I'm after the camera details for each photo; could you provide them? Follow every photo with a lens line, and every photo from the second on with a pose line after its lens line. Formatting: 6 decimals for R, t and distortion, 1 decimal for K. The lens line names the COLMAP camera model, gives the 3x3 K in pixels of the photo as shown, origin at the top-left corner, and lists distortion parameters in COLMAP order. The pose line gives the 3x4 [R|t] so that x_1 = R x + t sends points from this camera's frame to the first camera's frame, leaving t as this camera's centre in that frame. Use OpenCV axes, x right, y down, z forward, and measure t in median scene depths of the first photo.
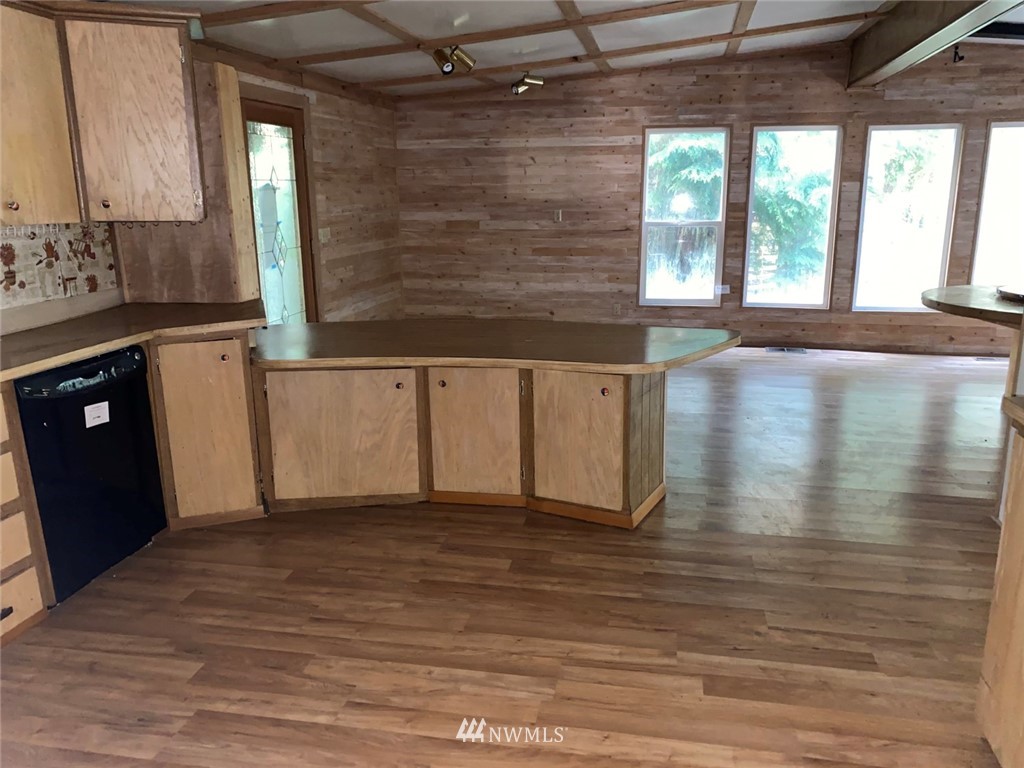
lens RADIAL K [[791.1, 0, 517.9], [0, 791.1, 379.6], [0, 0, 1]] dist [0.065462, -0.073631]
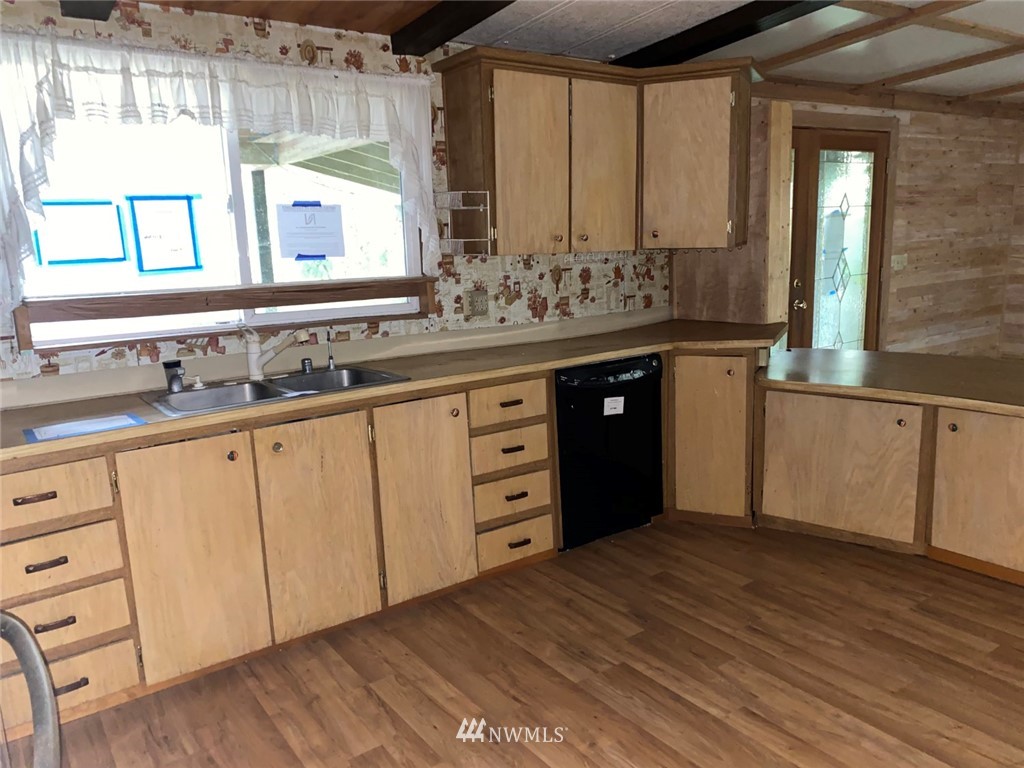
lens RADIAL K [[791.1, 0, 502.5], [0, 791.1, 385.3], [0, 0, 1]] dist [0.065462, -0.073631]
pose [[0.720580, 0.115644, -0.683660, 0.148455], [-0.134031, 0.990628, 0.026299, 0.002675], [0.680294, 0.072681, 0.729326, -0.000420]]
